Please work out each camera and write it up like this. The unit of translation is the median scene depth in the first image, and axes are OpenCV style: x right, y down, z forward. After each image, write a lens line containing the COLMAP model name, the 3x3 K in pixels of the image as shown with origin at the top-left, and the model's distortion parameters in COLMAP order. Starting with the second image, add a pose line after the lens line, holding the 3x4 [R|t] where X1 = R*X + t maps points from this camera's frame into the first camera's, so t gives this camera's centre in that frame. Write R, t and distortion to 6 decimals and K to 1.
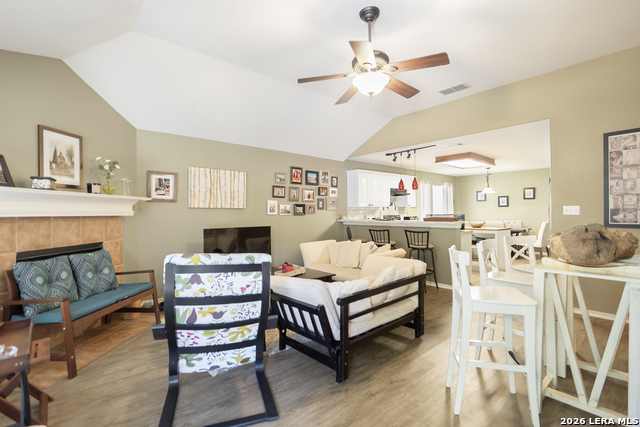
lens RADIAL K [[298.5, 0, 324.7], [0, 298.5, 212.5], [0, 0, 1]] dist [-0.007667, 0.001101]
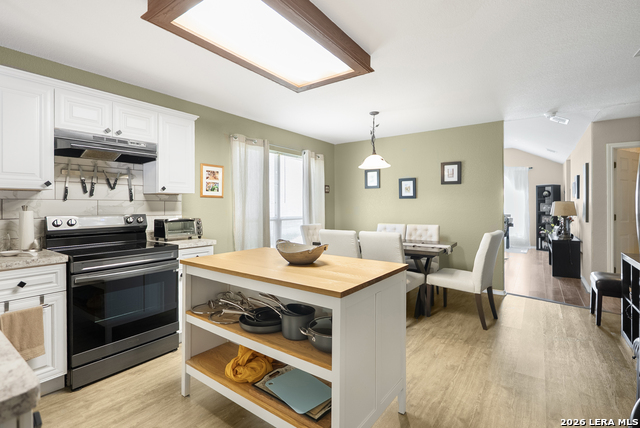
lens RADIAL K [[298.5, 0, 326.9], [0, 298.5, 204.5], [0, 0, 1]] dist [-0.007667, 0.001101]
pose [[0.974757, 0.008300, 0.223115, 0.548662], [-0.006195, 0.999929, -0.010134, -0.002607], [-0.223183, 0.008496, 0.974739, 0.824774]]
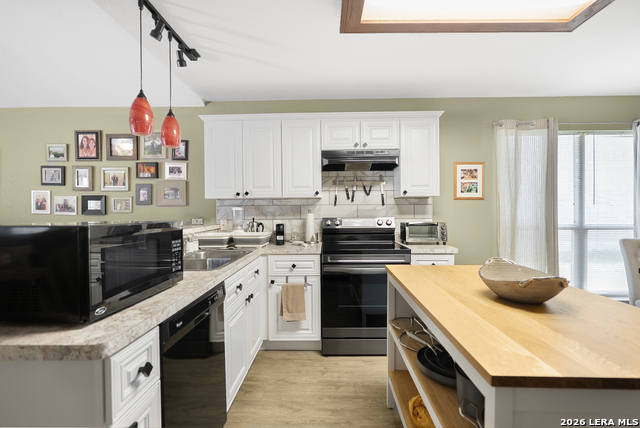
lens RADIAL K [[298.5, 0, 320.7], [0, 298.5, 213.2], [0, 0, 1]] dist [-0.007667, 0.001101]
pose [[0.733264, 0.011921, -0.679840, 0.628910], [-0.003306, 0.999897, 0.013967, -0.003746], [0.679936, -0.007994, 0.733228, 0.900900]]
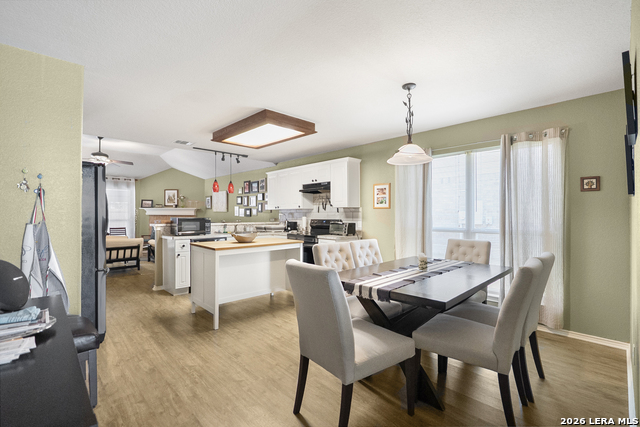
lens RADIAL K [[298.5, 0, 319.5], [0, 298.5, 216.2], [0, 0, 1]] dist [-0.007667, 0.001101]
pose [[0.037002, 0.011309, -0.999251, 1.285244], [-0.004614, 0.999927, 0.011145, -0.009974], [0.999305, 0.004199, 0.037052, 1.300112]]
